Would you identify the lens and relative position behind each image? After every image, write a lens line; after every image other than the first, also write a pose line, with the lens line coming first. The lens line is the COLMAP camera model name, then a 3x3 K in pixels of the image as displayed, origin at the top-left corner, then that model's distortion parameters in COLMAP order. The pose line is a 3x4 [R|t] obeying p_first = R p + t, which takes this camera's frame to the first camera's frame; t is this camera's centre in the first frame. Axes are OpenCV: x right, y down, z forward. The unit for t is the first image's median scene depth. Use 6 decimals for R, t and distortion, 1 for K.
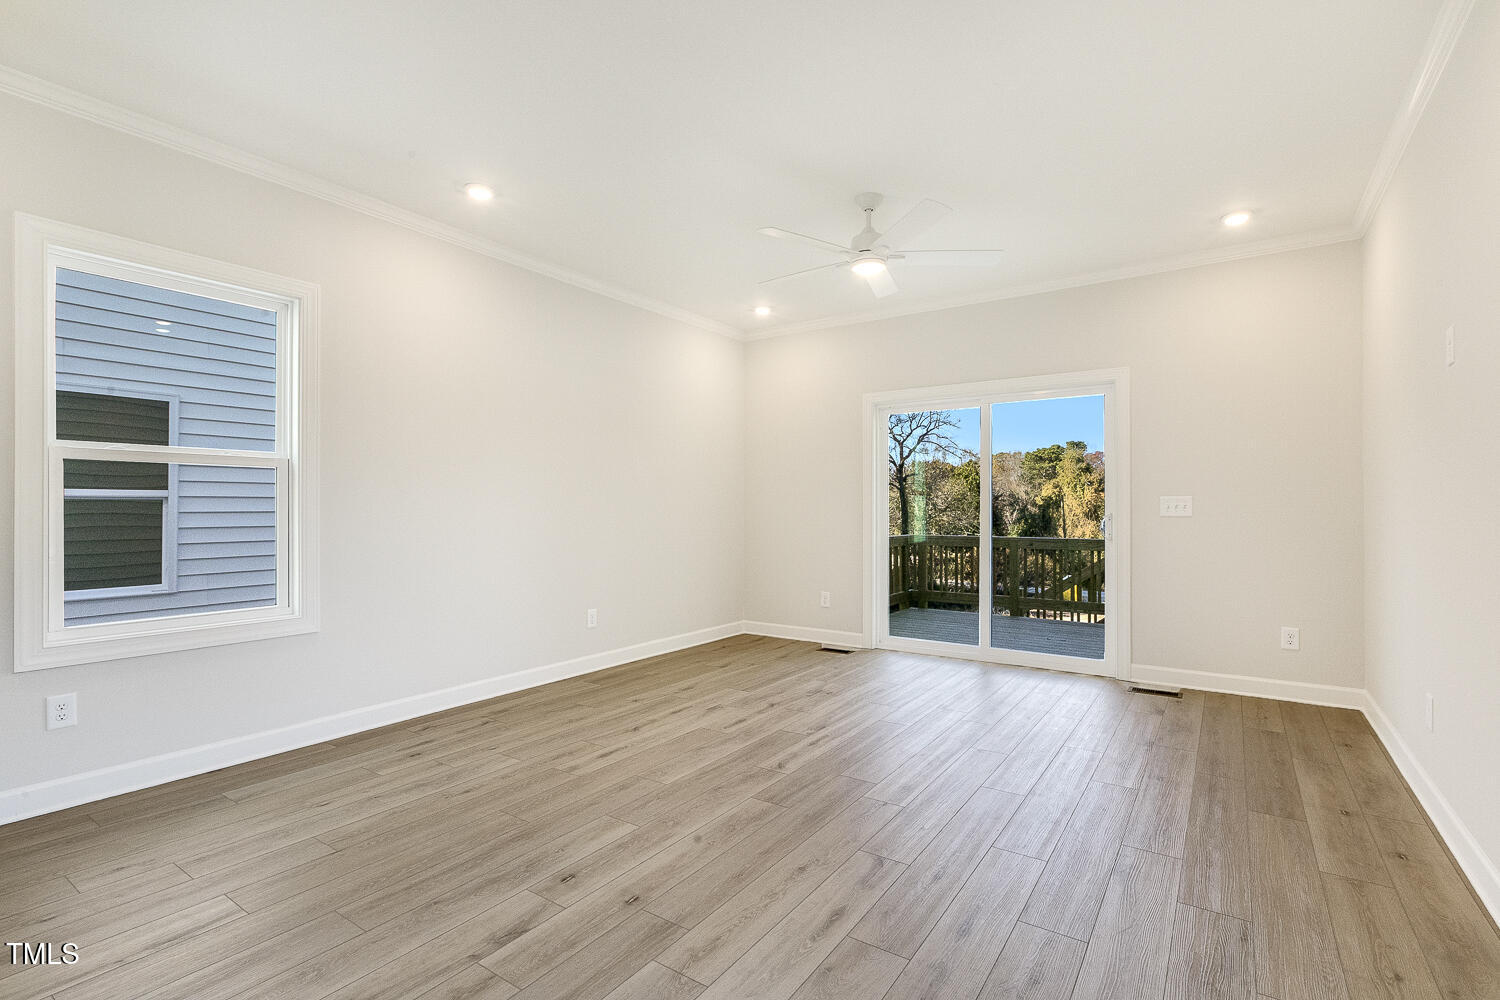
lens RADIAL K [[697.3, 0, 749.1], [0, 697.3, 503.9], [0, 0, 1]] dist [0.000710, 0.000400]
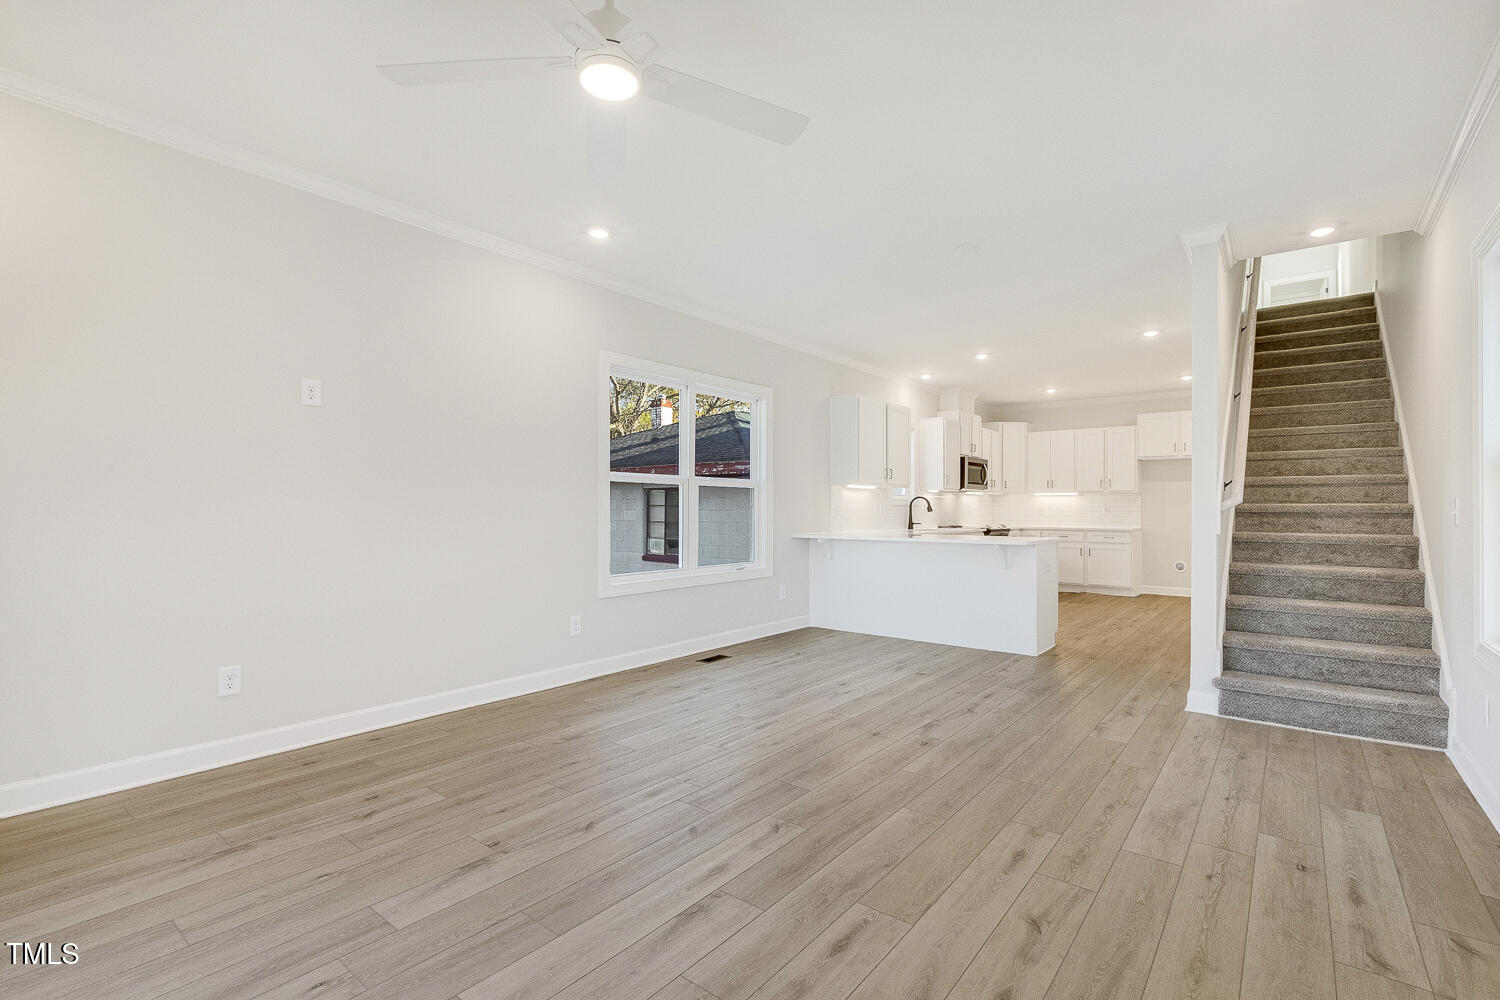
lens RADIAL K [[683.2, 0, 748.6], [0, 683.2, 499.6], [0, 0, 1]] dist [0.001026, -0.000483]
pose [[-0.997759, -0.002719, 0.066854, 0.022785], [-0.003979, 0.999817, -0.018724, 0.008721], [-0.066791, -0.018948, -0.997587, 1.604952]]
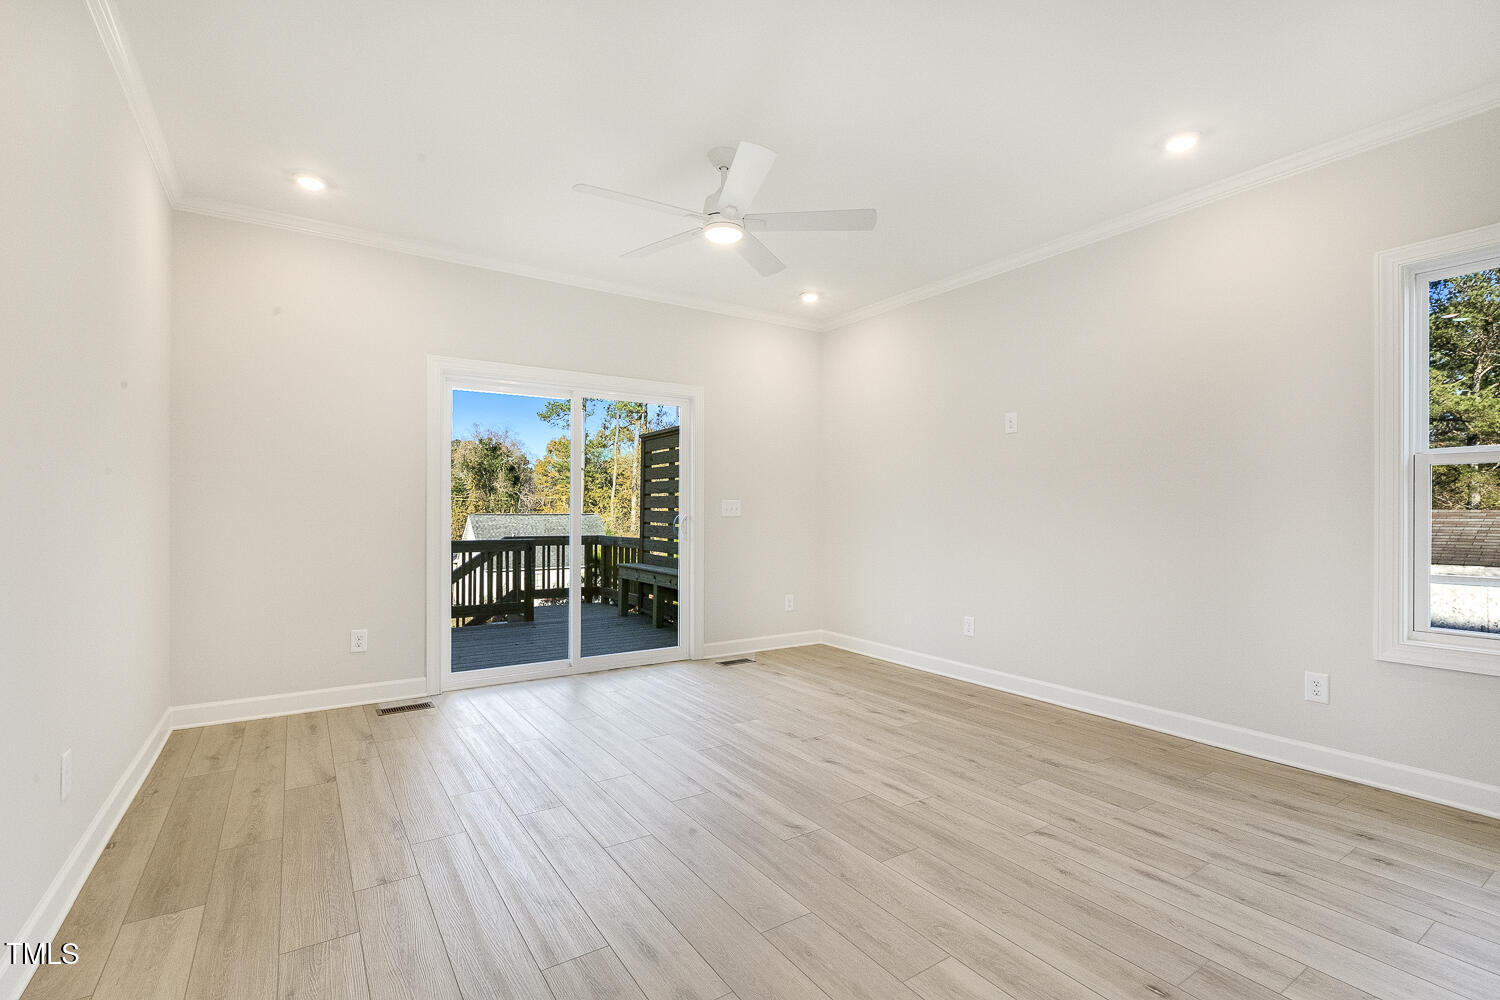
lens RADIAL K [[683.2, 0, 748.6], [0, 683.2, 499.6], [0, 0, 1]] dist [0.001026, -0.000483]
pose [[0.368035, 0.018125, 0.929635, -0.640707], [-0.010042, 0.999829, -0.015518, 0.007892], [-0.929758, -0.003624, 0.368154, 0.676312]]
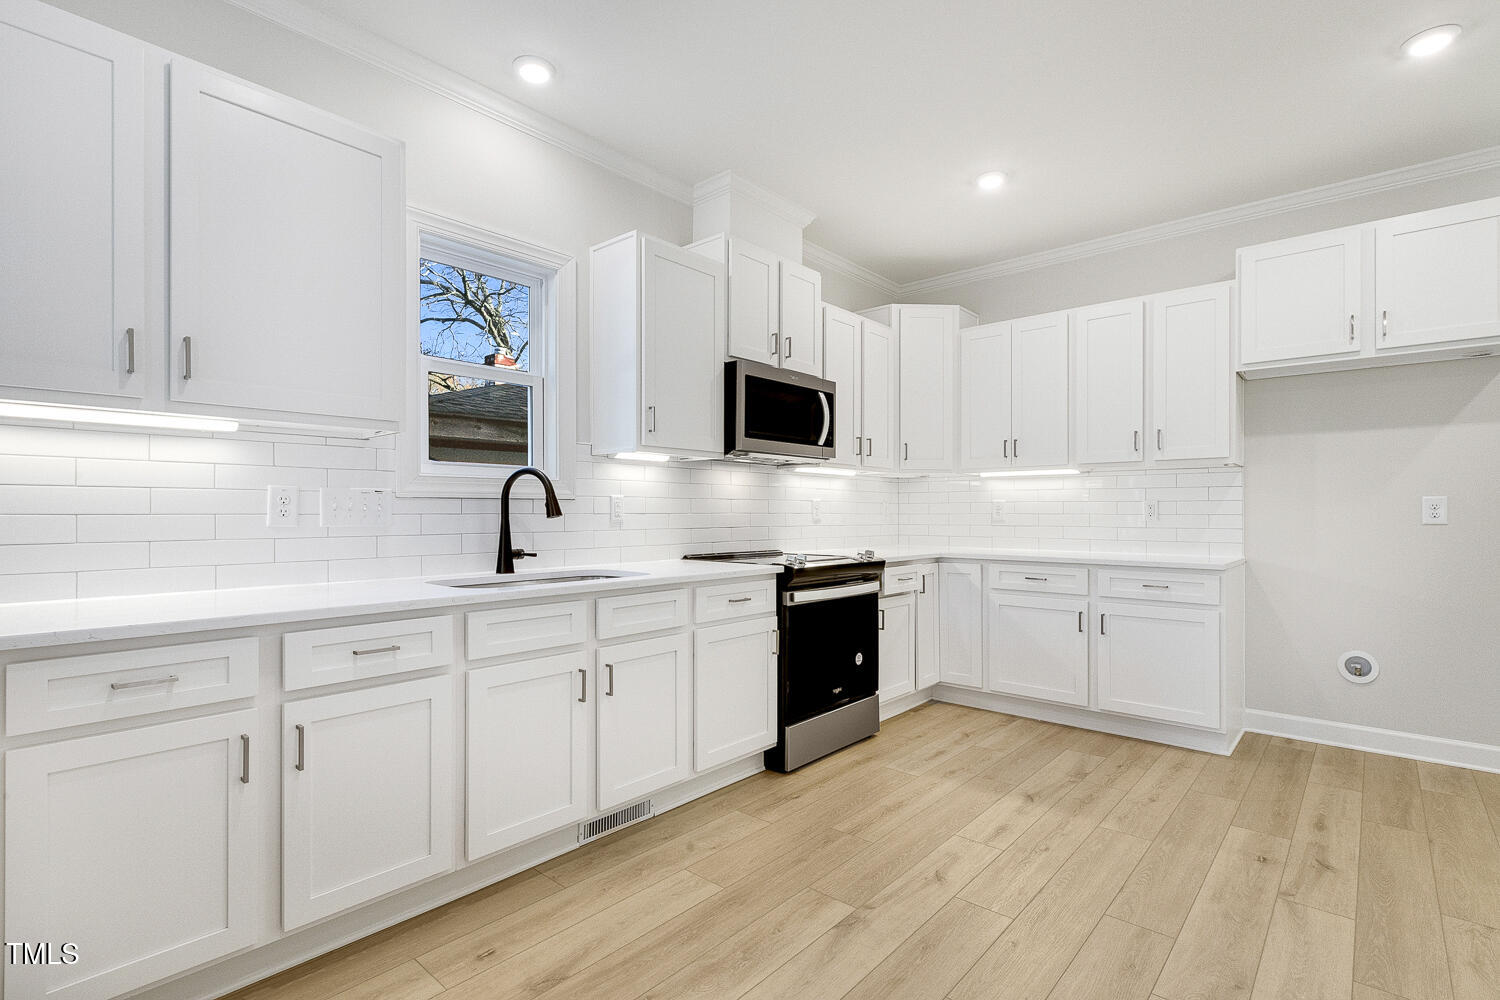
lens RADIAL K [[697.3, 0, 749.1], [0, 697.3, 503.9], [0, 0, 1]] dist [0.000710, 0.000400]
pose [[-0.990517, -0.003011, 0.137359, -0.755775], [-0.005365, 0.999845, -0.016770, 0.003843], [-0.137287, -0.017348, -0.990379, -0.065108]]
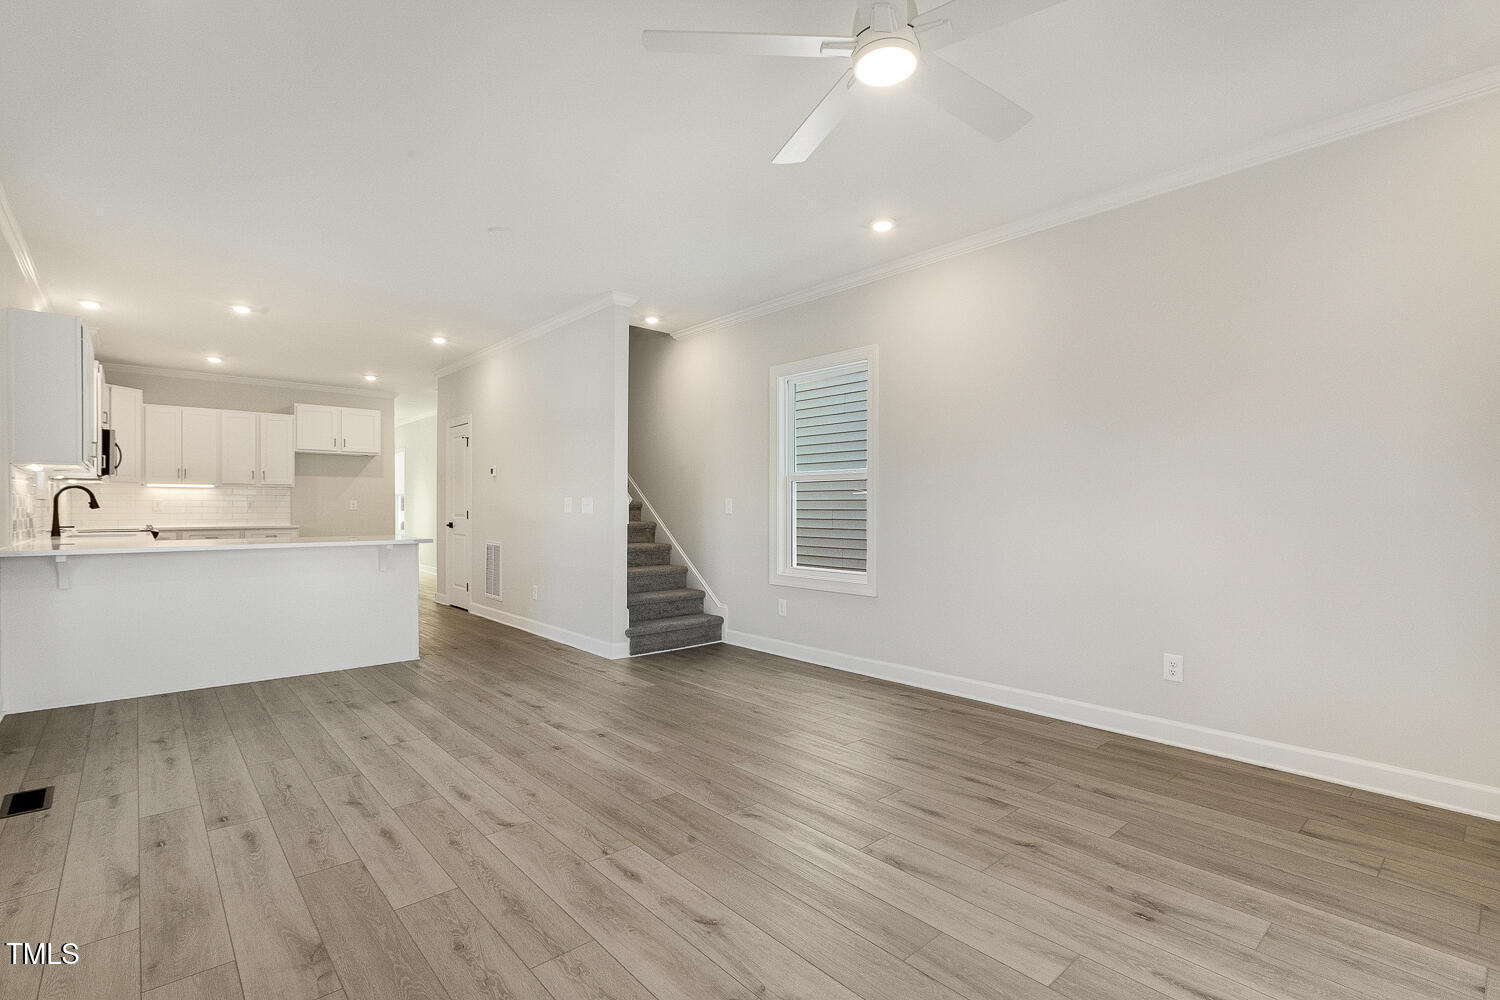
lens RADIAL K [[697.3, 0, 749.1], [0, 697.3, 503.9], [0, 0, 1]] dist [0.000710, 0.000400]
pose [[-0.237322, -0.004863, -0.971419, 0.762983], [0.003395, 0.999977, -0.005836, 0.007746], [0.971425, -0.004683, -0.237300, 1.066965]]
